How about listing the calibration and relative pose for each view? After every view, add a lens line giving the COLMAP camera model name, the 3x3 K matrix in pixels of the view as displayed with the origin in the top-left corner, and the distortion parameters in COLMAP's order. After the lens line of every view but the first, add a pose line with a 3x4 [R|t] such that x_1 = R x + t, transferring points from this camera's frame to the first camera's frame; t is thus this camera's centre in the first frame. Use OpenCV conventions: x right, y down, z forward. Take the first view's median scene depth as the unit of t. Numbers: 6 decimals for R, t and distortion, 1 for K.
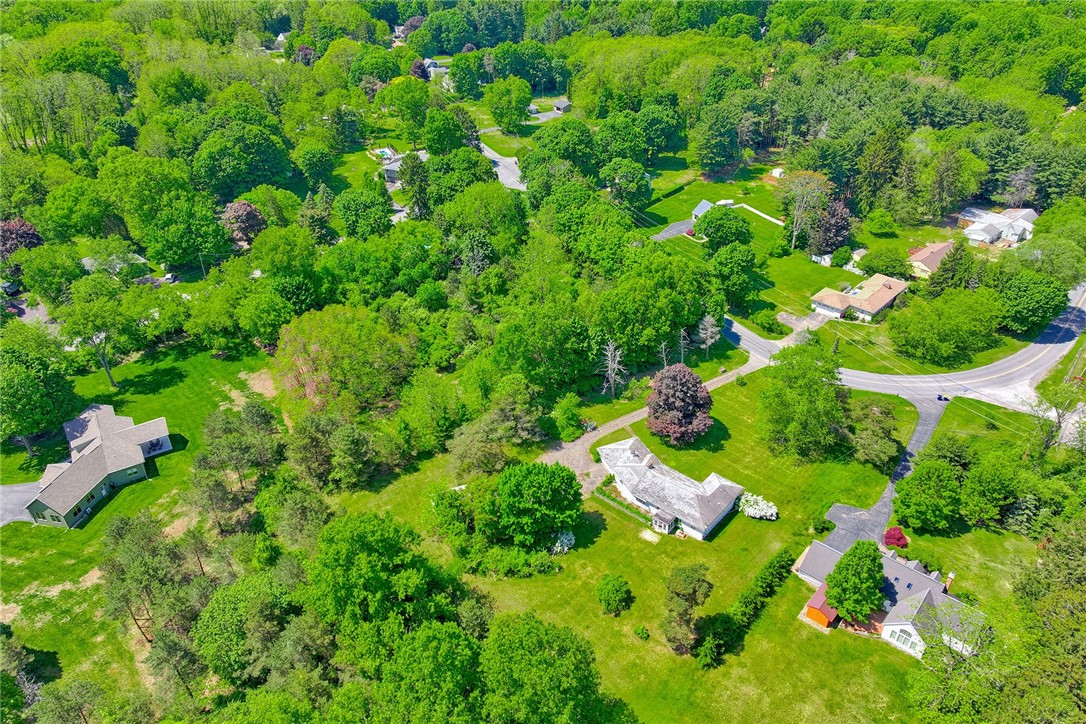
lens RADIAL K [[762.0, 0, 543.0], [0, 762.0, 362.0], [0, 0, 1]] dist [0.008256, 0.001201]
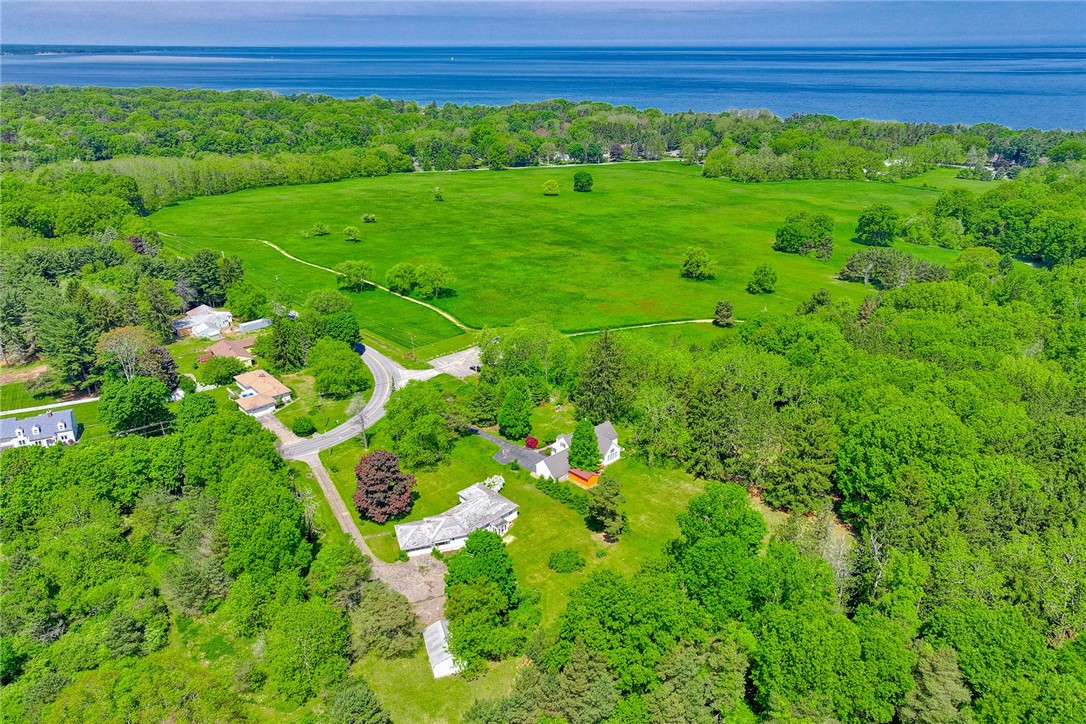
lens RADIAL K [[762.0, 0, 543.0], [0, 762.0, 362.0], [0, 0, 1]] dist [0.008256, 0.001201]
pose [[0.069833, -0.375179, 0.924318, -0.630732], [0.544691, 0.790601, 0.279752, -0.223108], [-0.835724, 0.483932, 0.259567, 0.350099]]
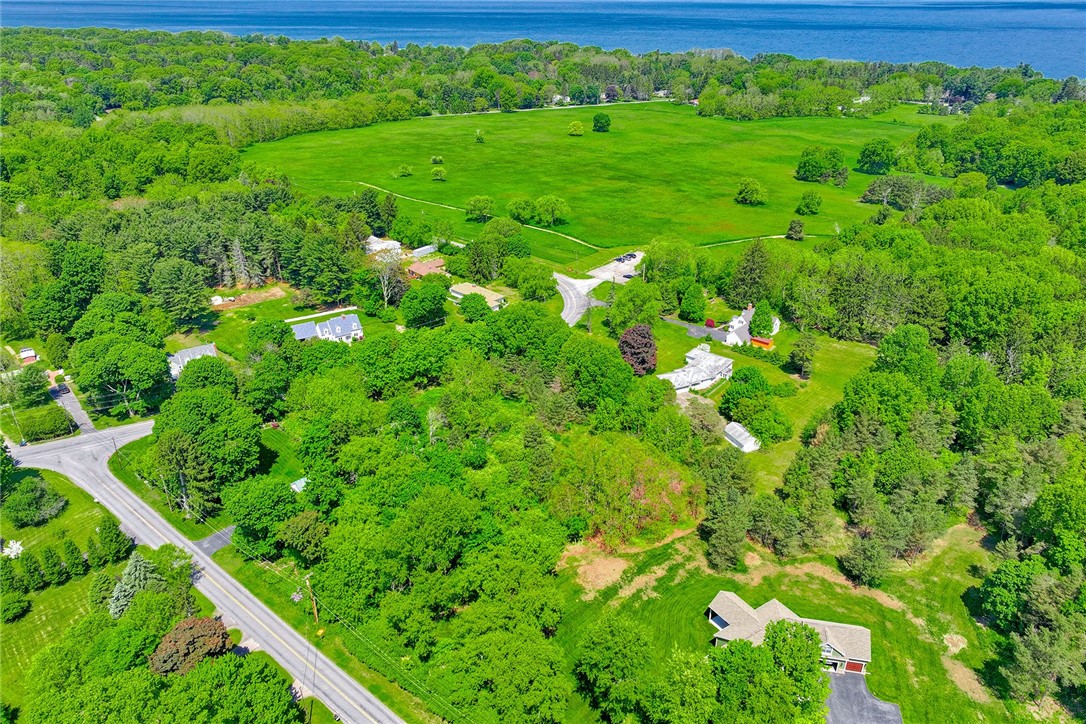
lens RADIAL K [[762.0, 0, 543.0], [0, 762.0, 362.0], [0, 0, 1]] dist [0.008256, 0.001201]
pose [[-0.032609, -0.443833, 0.895516, -1.000618], [0.545978, 0.742582, 0.387918, -0.521314], [-0.837165, 0.501581, 0.218109, 0.681446]]
